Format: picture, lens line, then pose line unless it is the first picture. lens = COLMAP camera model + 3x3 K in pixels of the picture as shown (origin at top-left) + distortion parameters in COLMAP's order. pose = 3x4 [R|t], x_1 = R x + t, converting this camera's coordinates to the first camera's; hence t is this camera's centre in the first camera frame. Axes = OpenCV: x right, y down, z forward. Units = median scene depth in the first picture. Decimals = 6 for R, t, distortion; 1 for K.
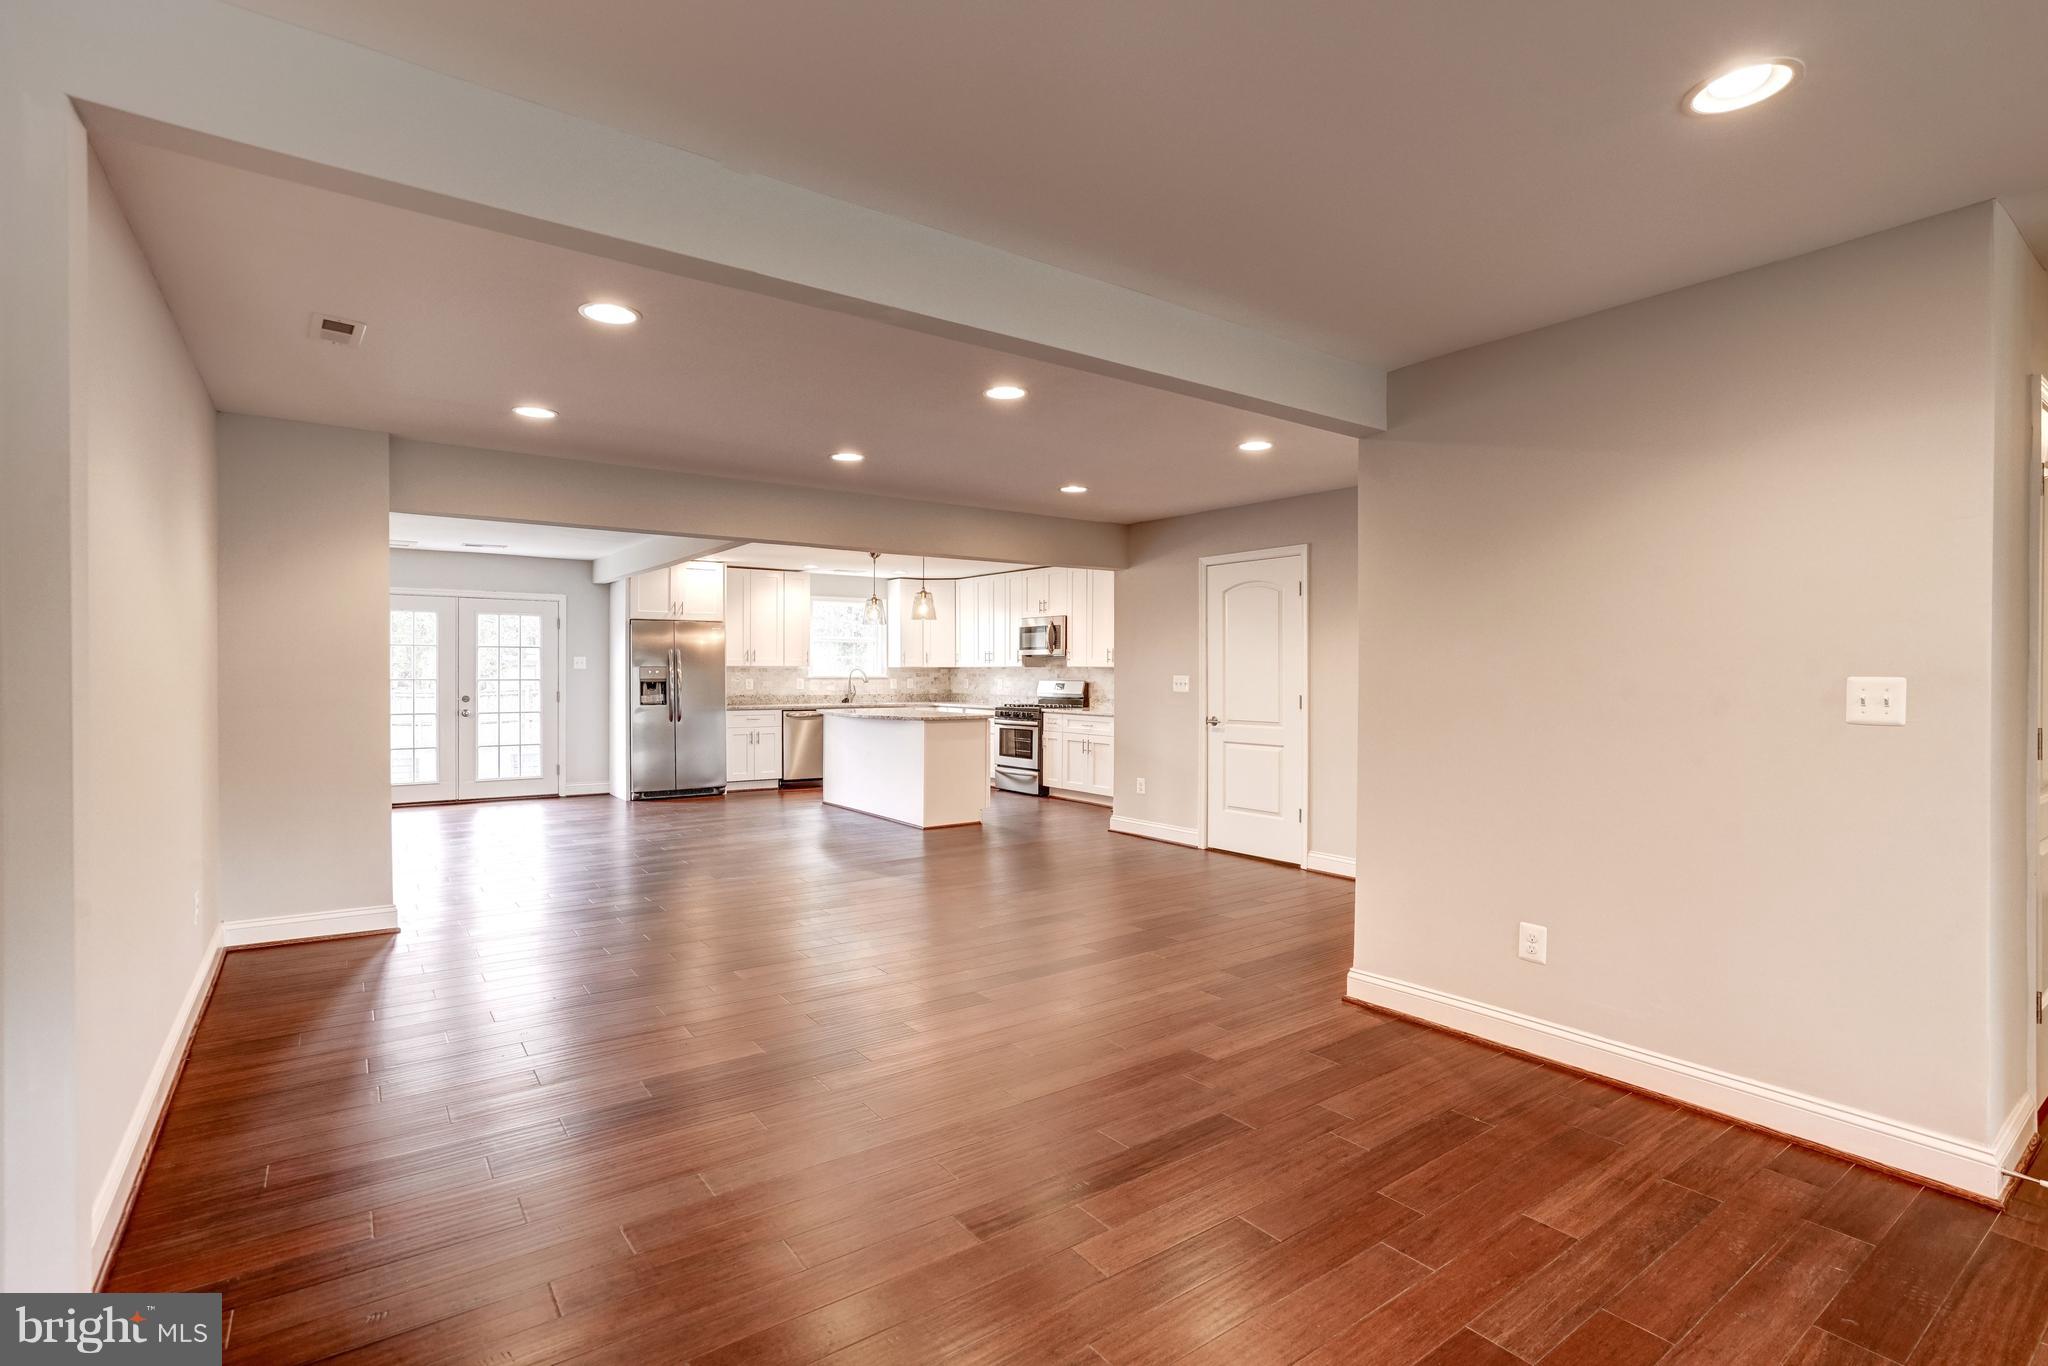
lens RADIAL K [[952.0, 0, 1024.0], [0, 952.0, 683.0], [0, 0, 1]] dist [-0.003915, 0.000130]
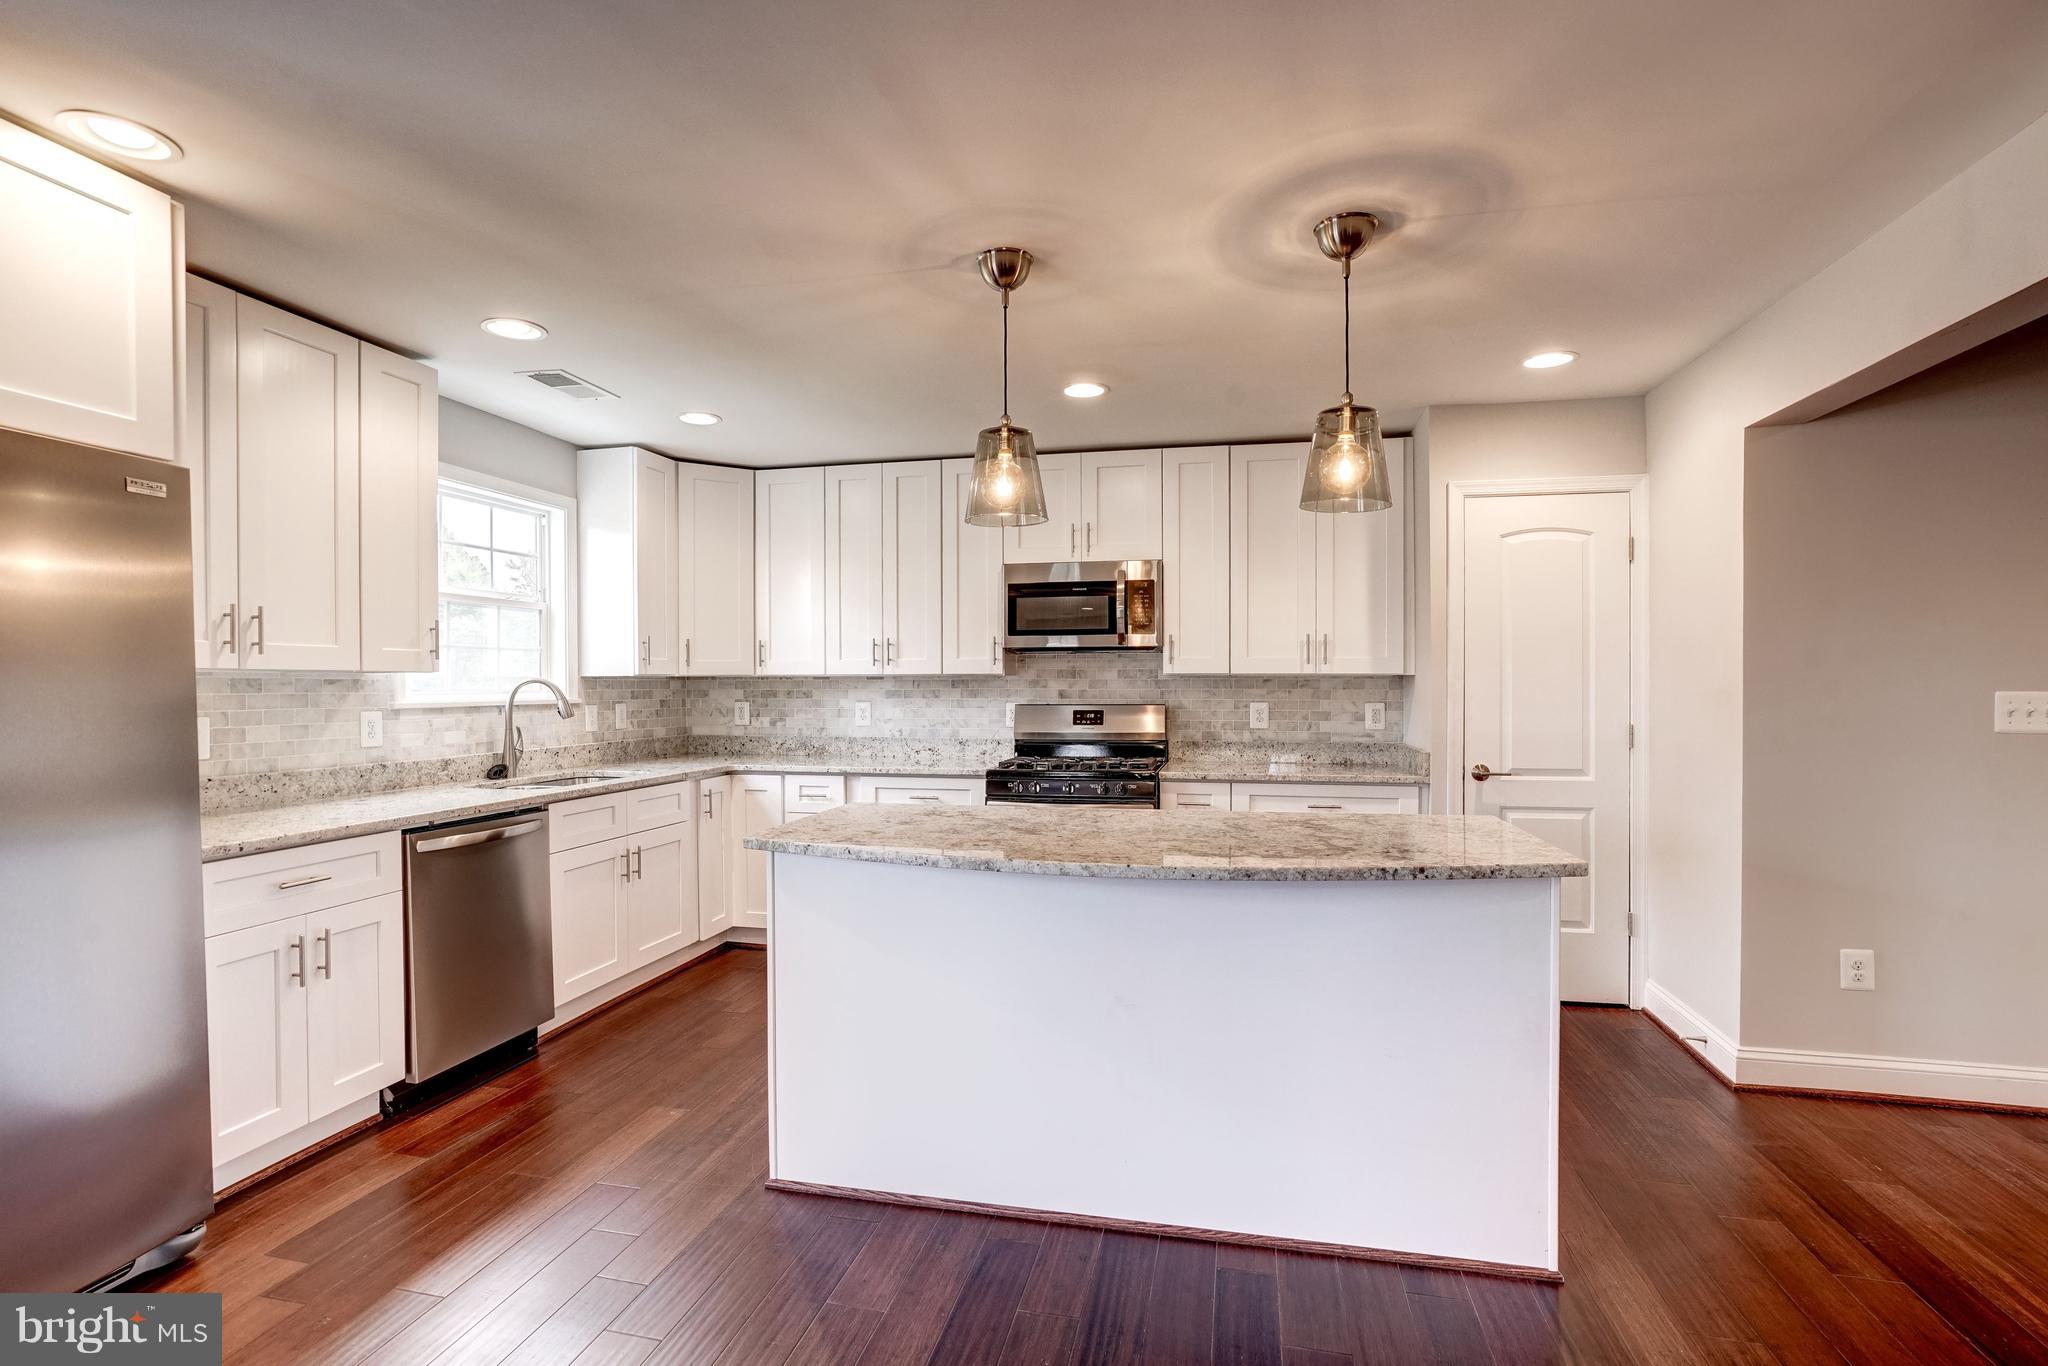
lens RADIAL K [[973.1, 0, 1007.7], [0, 973.1, 690.6], [0, 0, 1]] dist [-0.005733, 0.000008]
pose [[0.756584, -0.008710, 0.653839, -0.328097], [0.012133, 0.999926, -0.000718, -0.010115], [-0.653784, 0.008476, 0.756633, 0.728388]]
